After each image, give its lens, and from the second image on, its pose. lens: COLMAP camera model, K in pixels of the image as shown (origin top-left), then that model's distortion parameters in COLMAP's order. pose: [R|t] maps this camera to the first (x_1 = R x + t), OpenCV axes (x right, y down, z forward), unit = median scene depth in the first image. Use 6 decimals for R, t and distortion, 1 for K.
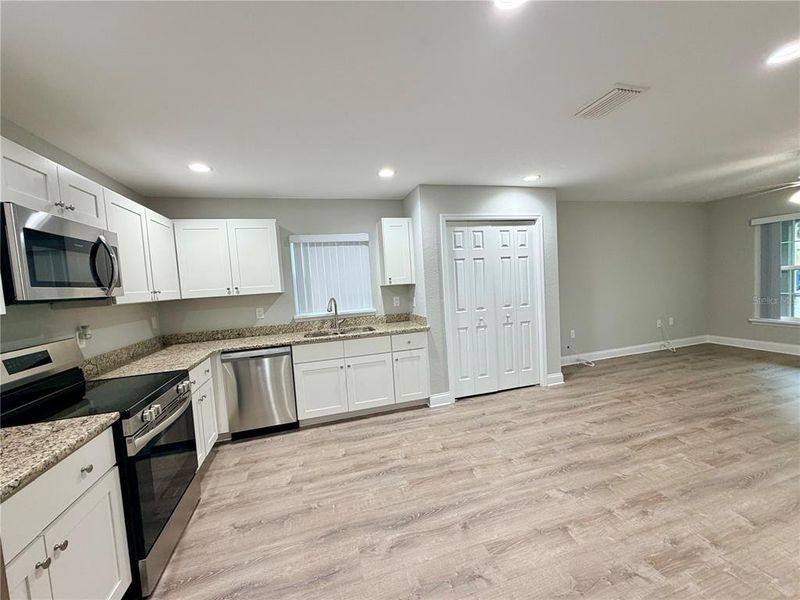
lens RADIAL K [[317.9, 0, 398.2], [0, 317.9, 301.3], [0, 0, 1]] dist [-0.001455, -0.000231]
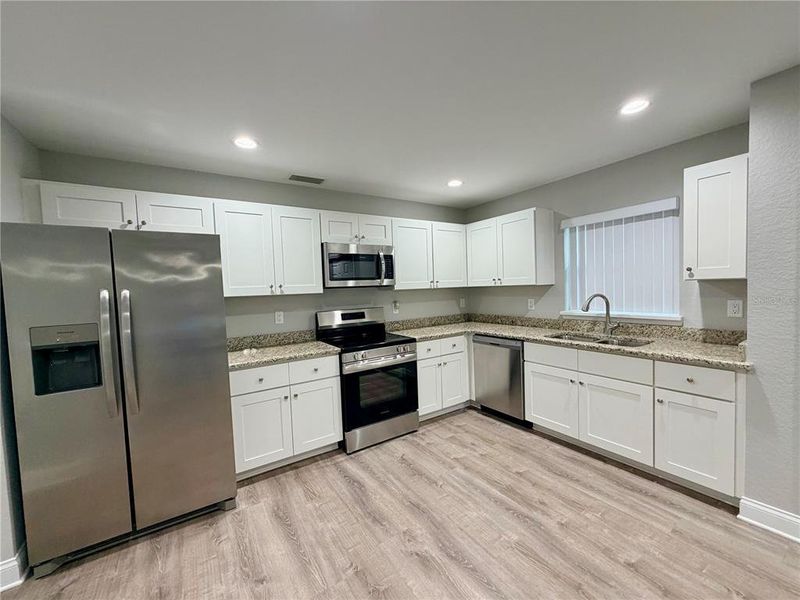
lens RADIAL K [[317.9, 0, 398.2], [0, 317.9, 301.3], [0, 0, 1]] dist [-0.001455, -0.000231]
pose [[0.296074, 0.092655, -0.950660, 0.446231], [-0.038786, 0.995629, 0.084959, -0.046347], [0.954377, 0.011718, 0.298374, 0.346618]]
